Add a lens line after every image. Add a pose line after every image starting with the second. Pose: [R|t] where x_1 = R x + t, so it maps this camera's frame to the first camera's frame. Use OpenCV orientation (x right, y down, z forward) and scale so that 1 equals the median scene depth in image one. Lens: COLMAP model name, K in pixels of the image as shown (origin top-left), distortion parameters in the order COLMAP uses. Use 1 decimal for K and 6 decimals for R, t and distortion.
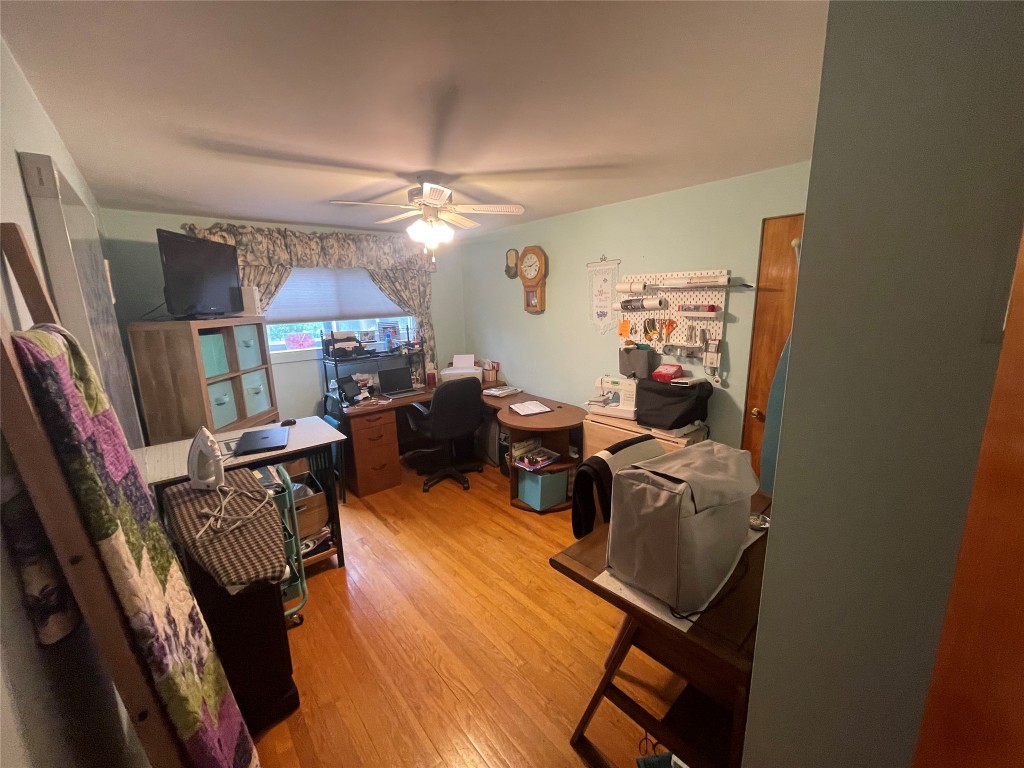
lens RADIAL K [[415.0, 0, 512.8], [0, 415.0, 383.3], [0, 0, 1]] dist [-0.000977, -0.000016]
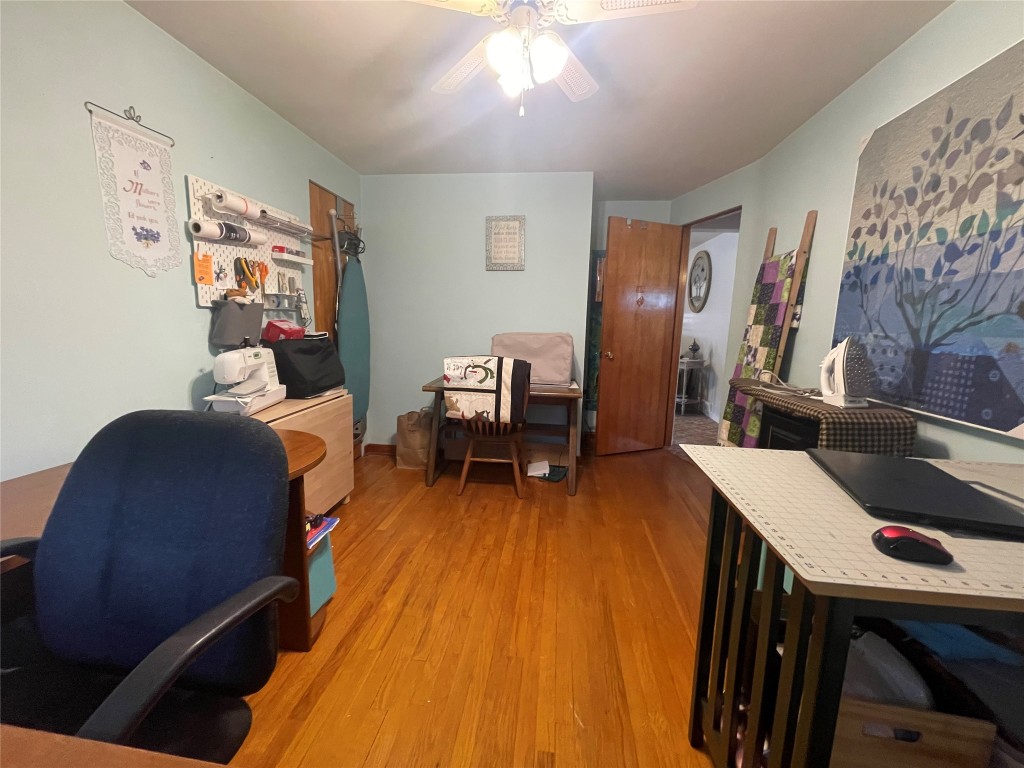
lens RADIAL K [[415.0, 0, 509.8], [0, 415.0, 381.7], [0, 0, 1]] dist [-0.000977, -0.000016]
pose [[-0.681000, -0.110687, 0.723870, -0.458055], [0.136271, 0.952088, 0.273784, -0.079314], [-0.719492, 0.285090, -0.633289, 1.076488]]
